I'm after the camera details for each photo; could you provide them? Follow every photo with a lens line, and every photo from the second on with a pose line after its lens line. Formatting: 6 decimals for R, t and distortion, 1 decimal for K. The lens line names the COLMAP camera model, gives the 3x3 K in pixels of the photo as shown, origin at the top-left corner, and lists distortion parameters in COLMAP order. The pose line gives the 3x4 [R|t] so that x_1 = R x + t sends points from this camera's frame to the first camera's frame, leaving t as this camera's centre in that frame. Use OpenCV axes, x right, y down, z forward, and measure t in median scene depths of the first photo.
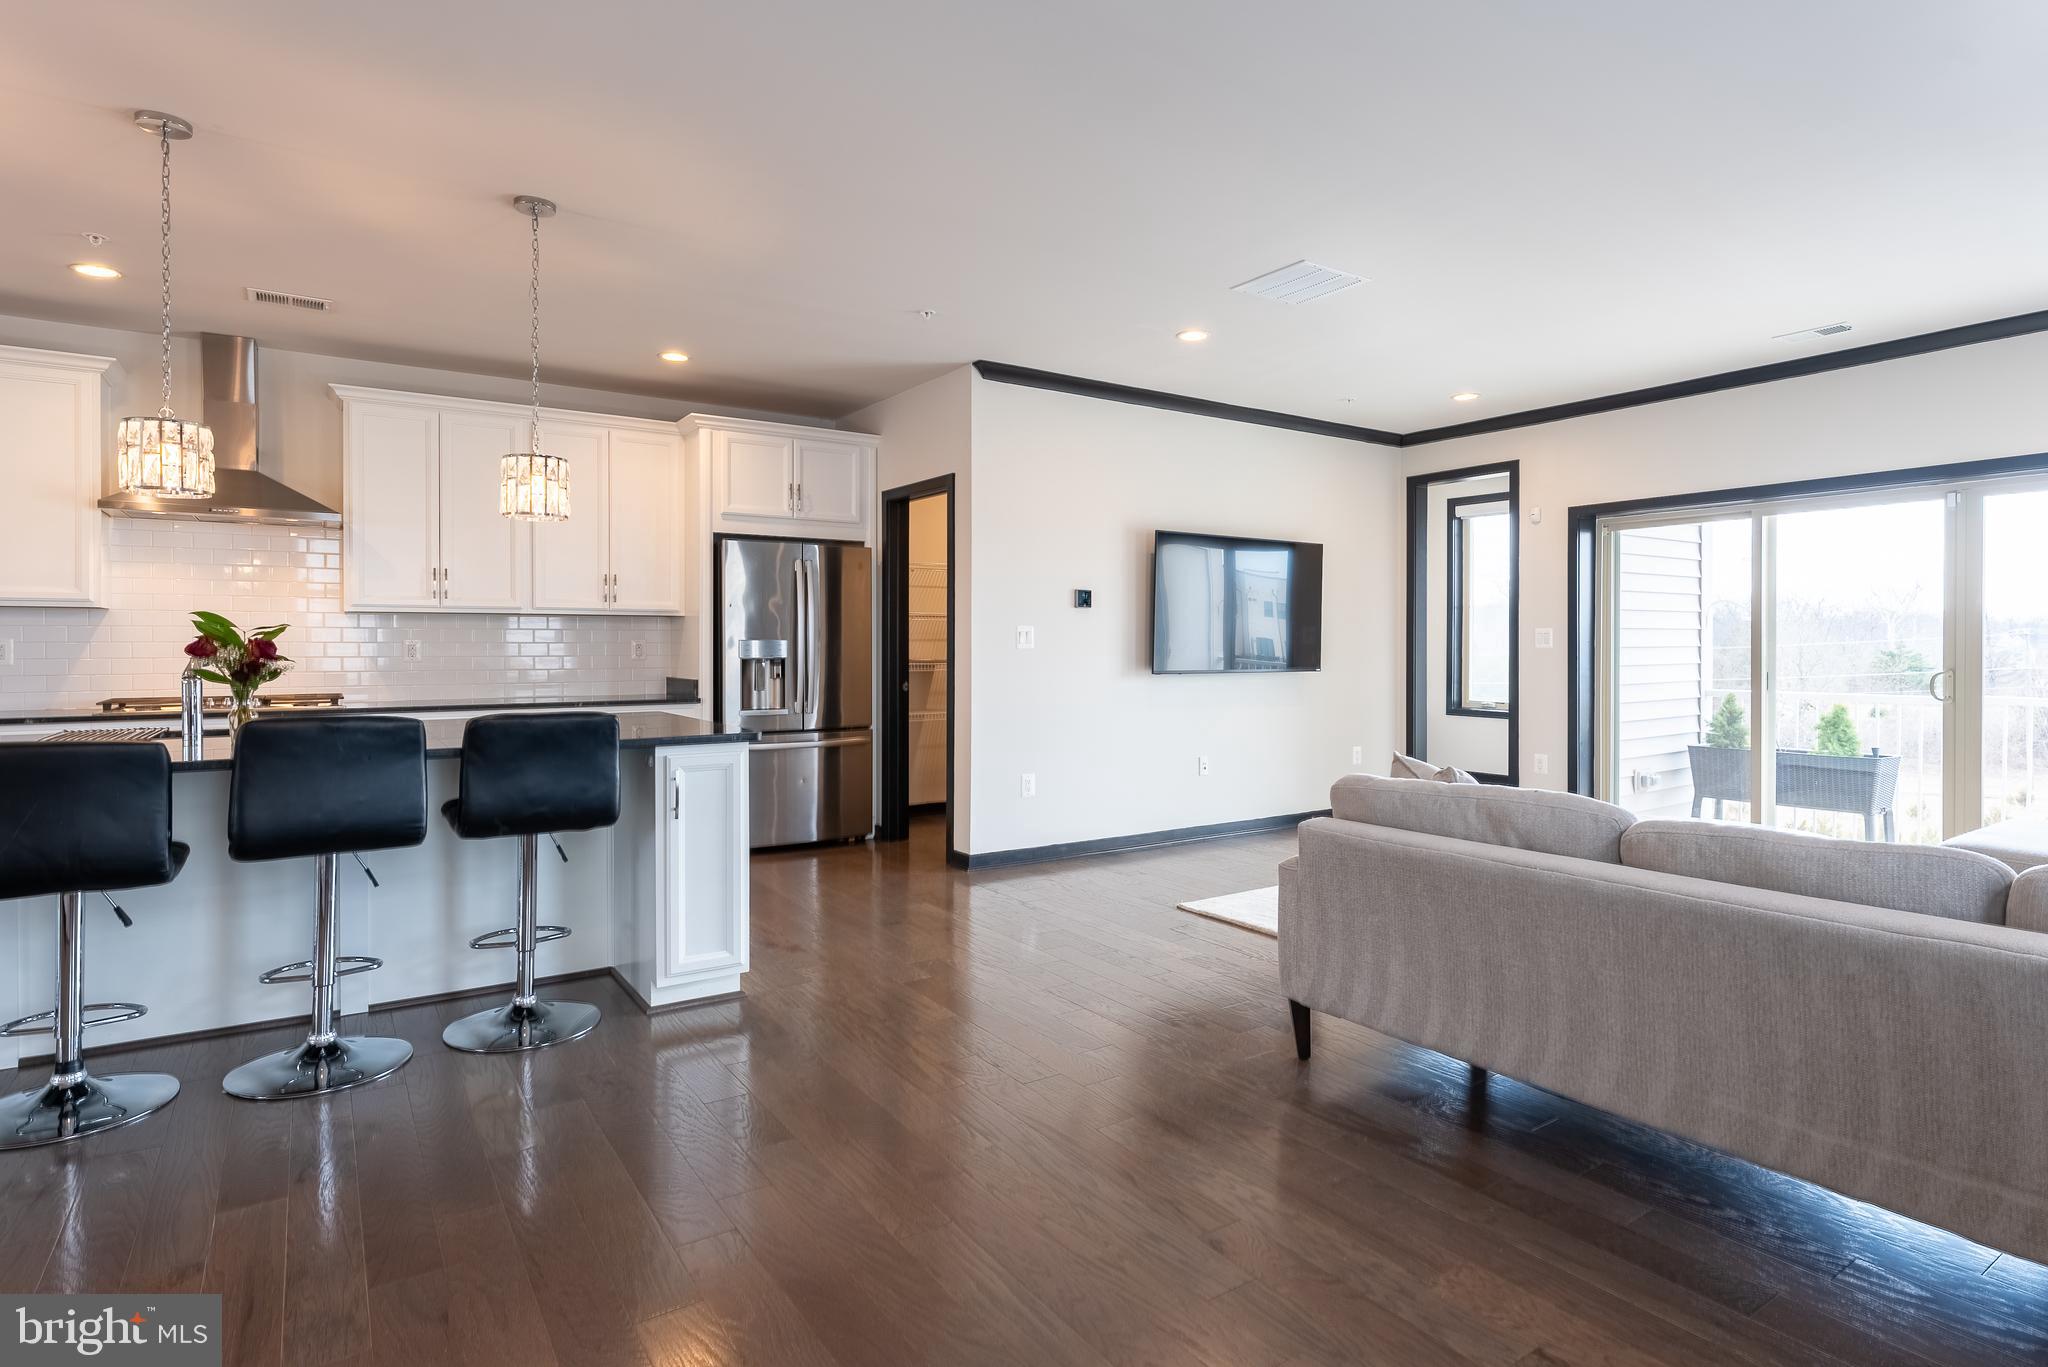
lens RADIAL K [[1061.2, 0, 1016.6], [0, 1061.2, 644.0], [0, 0, 1]] dist [-0.002054, -0.000582]
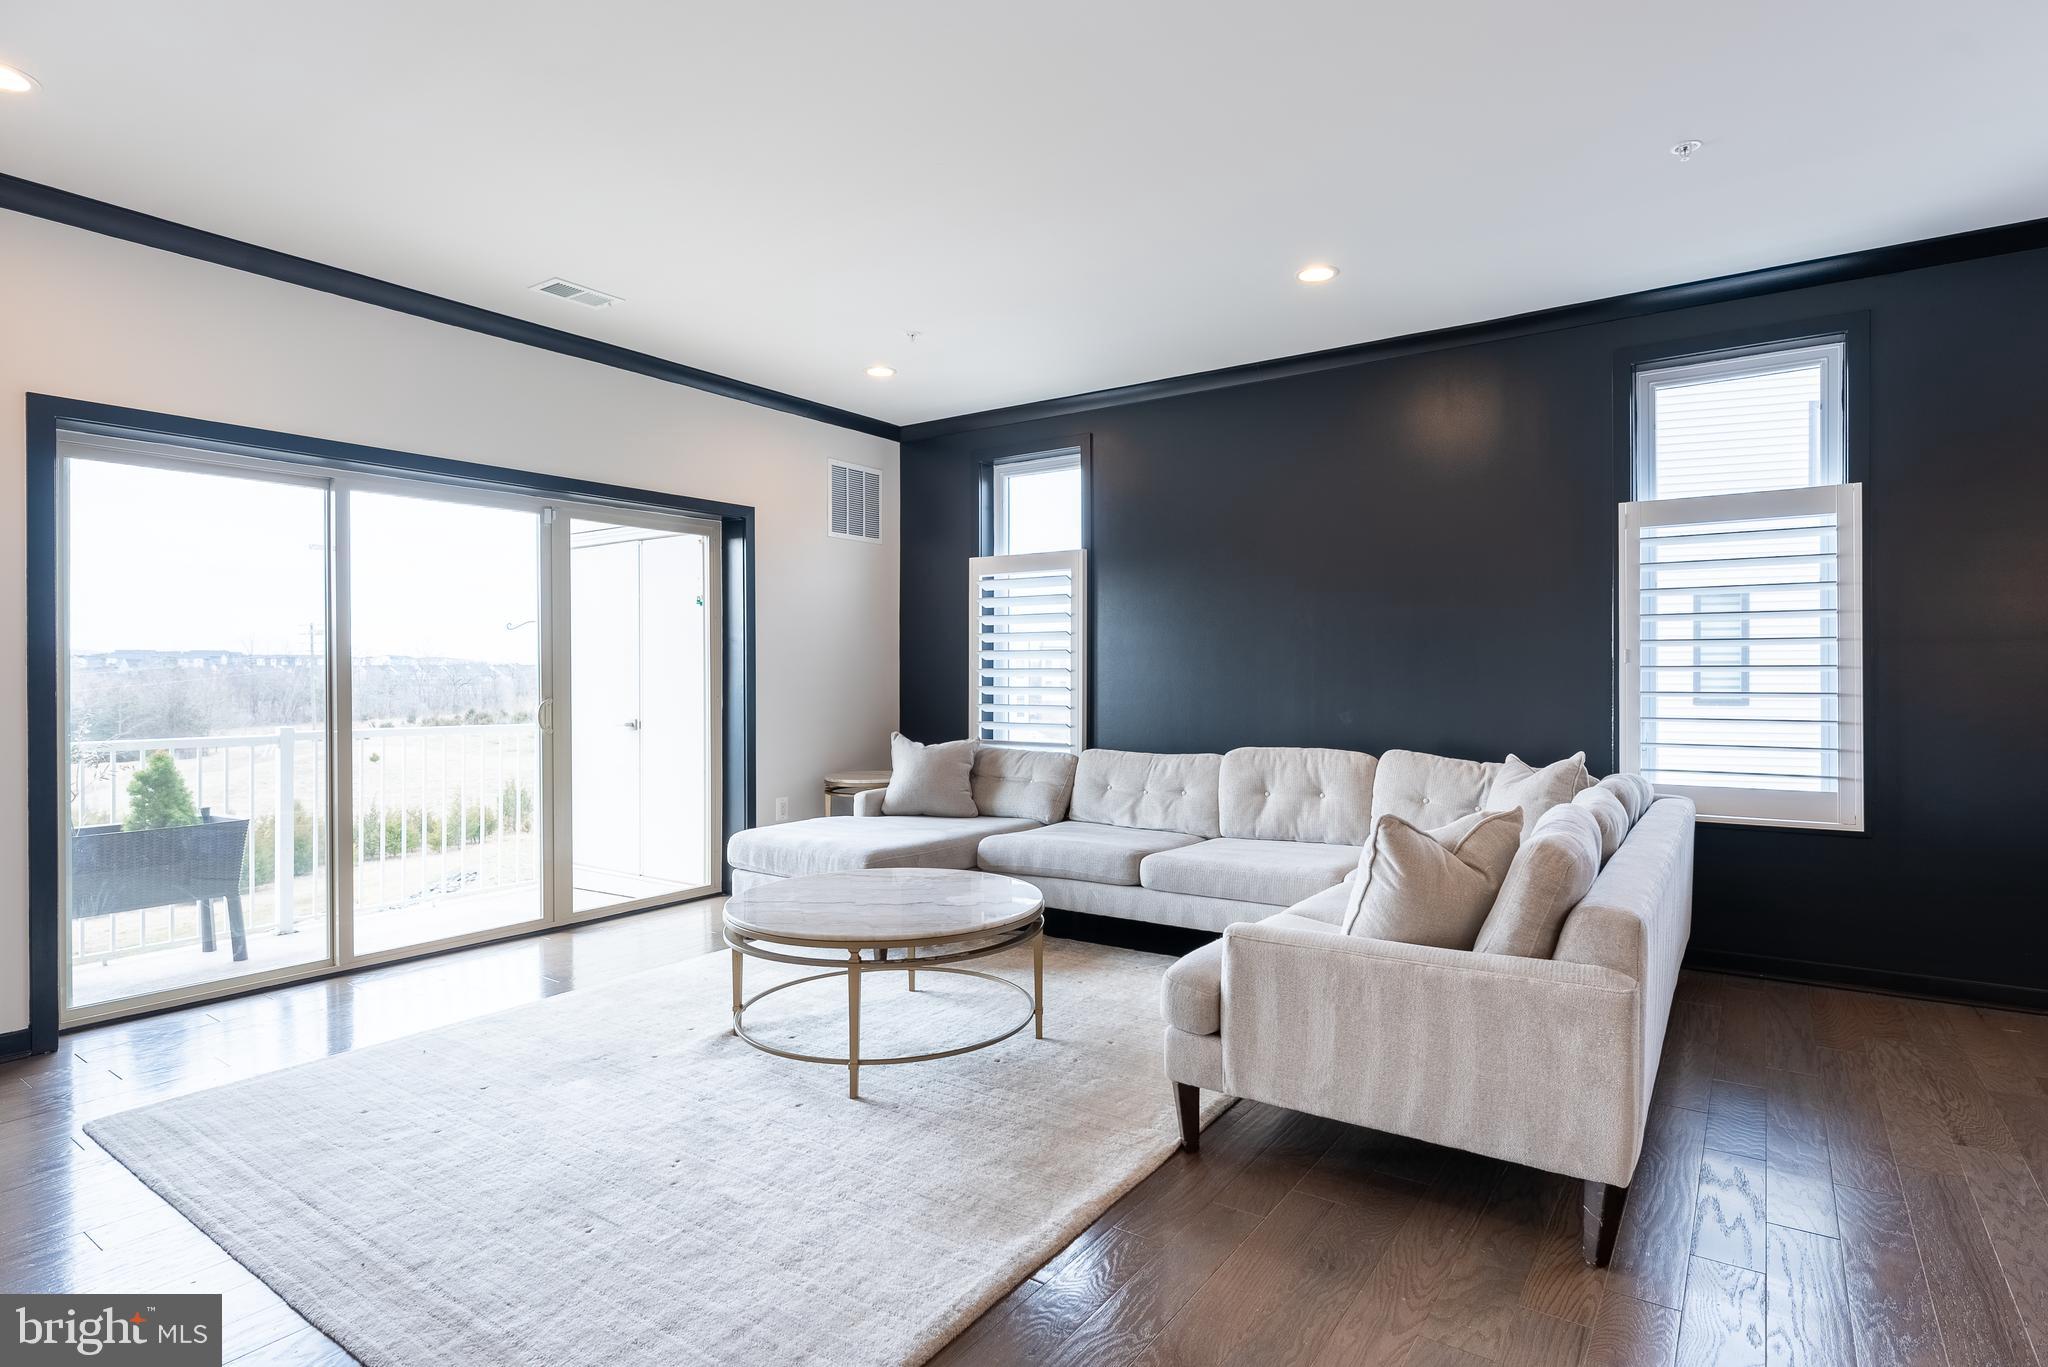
lens RADIAL K [[1056.9, 0, 1024.0], [0, 1056.9, 683.5], [0, 0, 1]] dist [0.001414, 0.000276]
pose [[-0.354202, -0.004753, 0.935157, -0.122469], [0.000114, 0.999987, 0.005126, 0.005727], [-0.935169, 0.001922, -0.354197, 0.807524]]
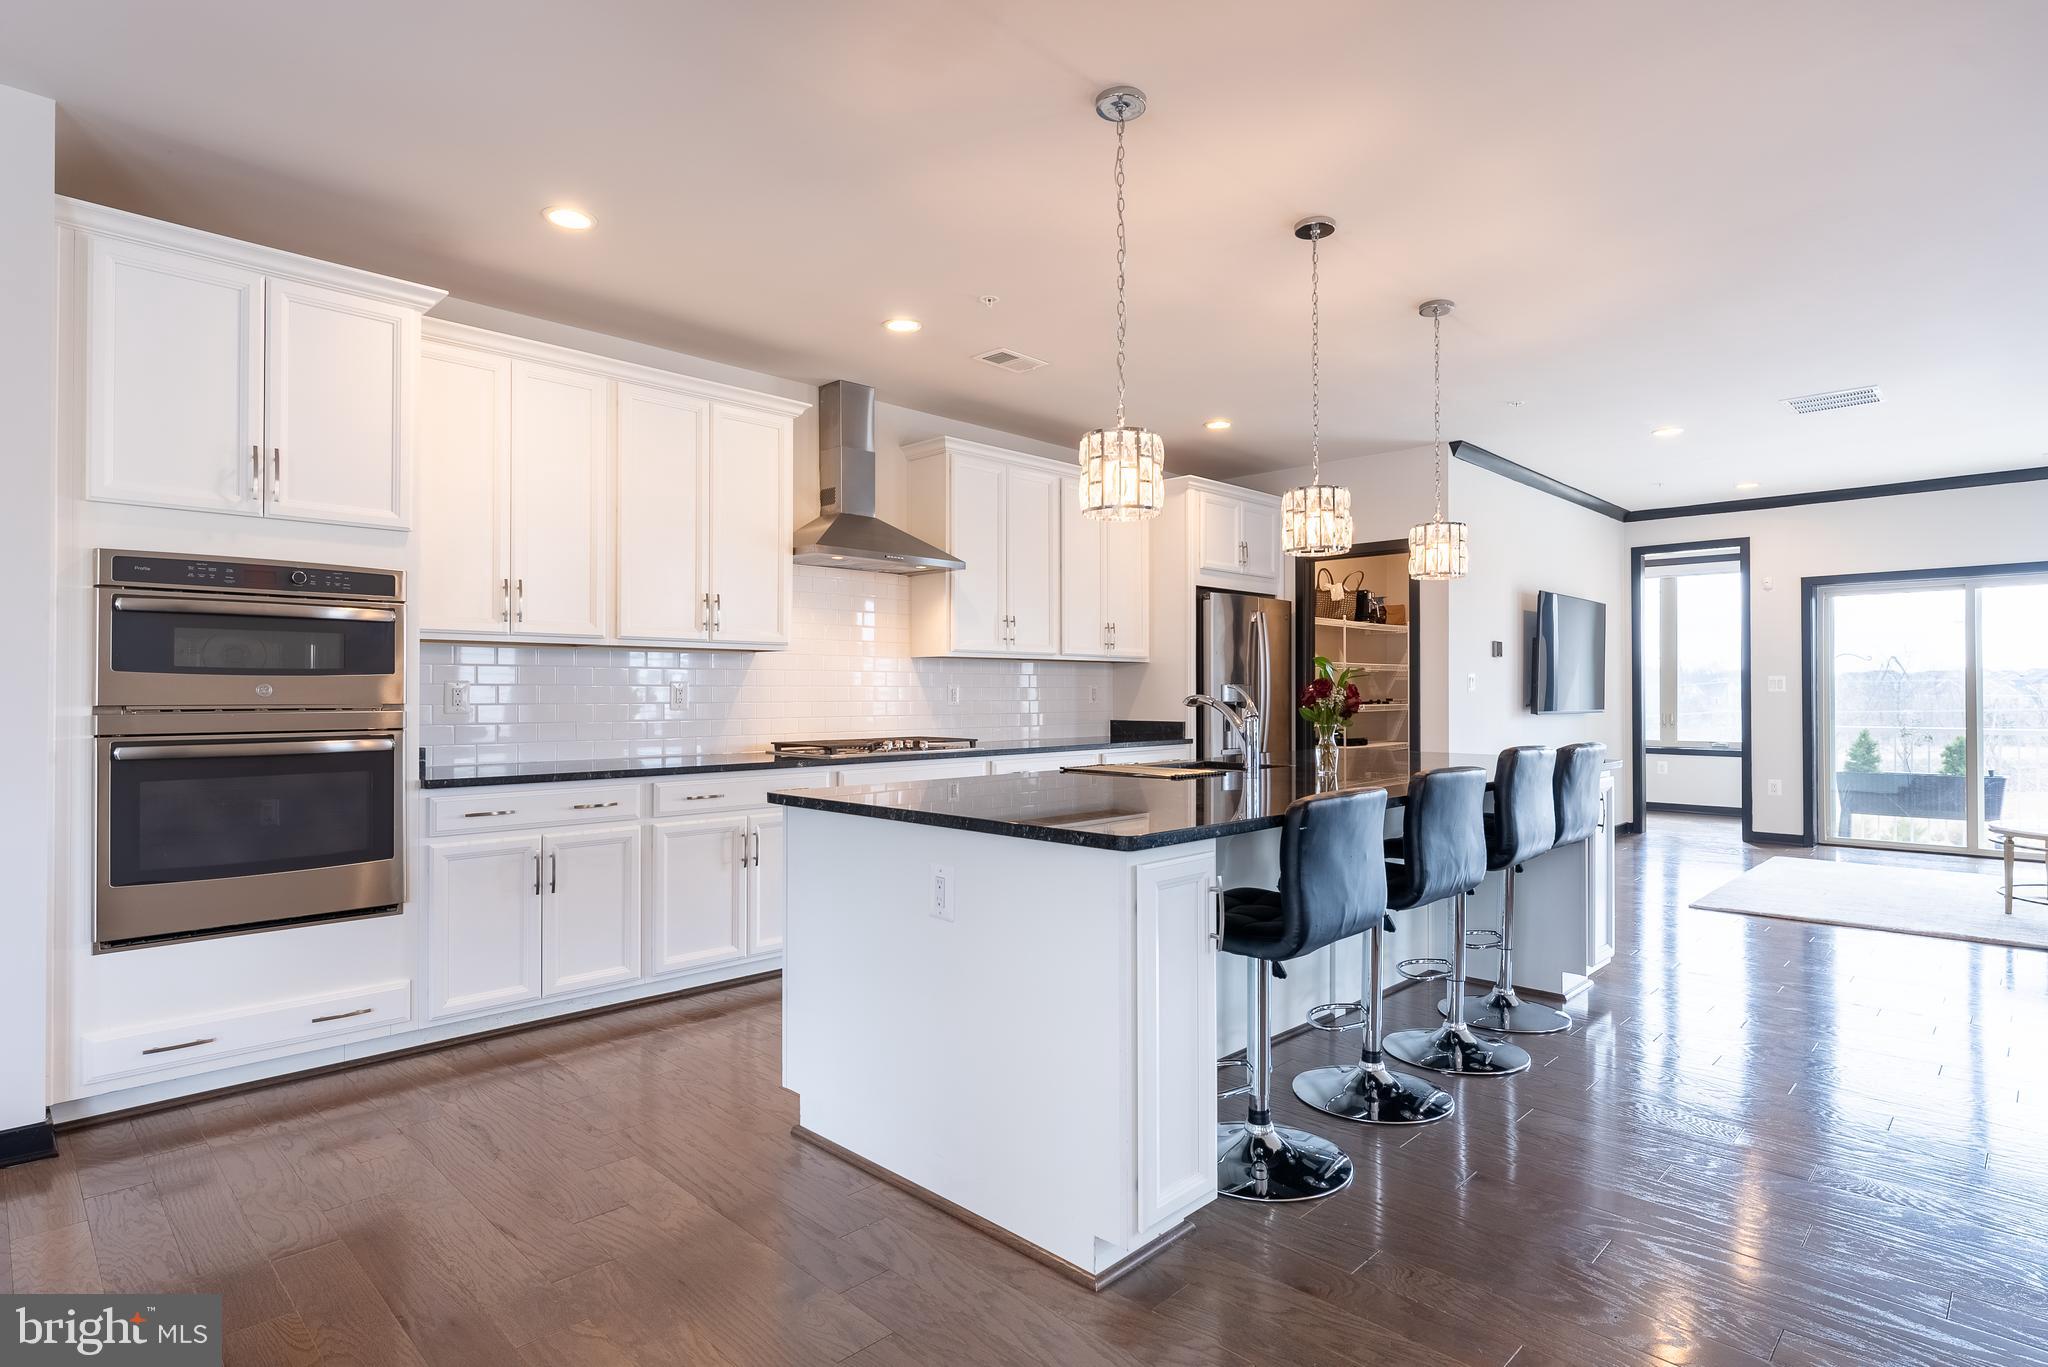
lens RADIAL K [[1056.9, 0, 1024.0], [0, 1056.9, 683.5], [0, 0, 1]] dist [0.001414, 0.000276]
pose [[0.979305, 0.001745, 0.202381, -0.671912], [-0.000772, 0.999988, -0.004886, 0.000762], [-0.202387, 0.004628, 0.979295, -0.021611]]
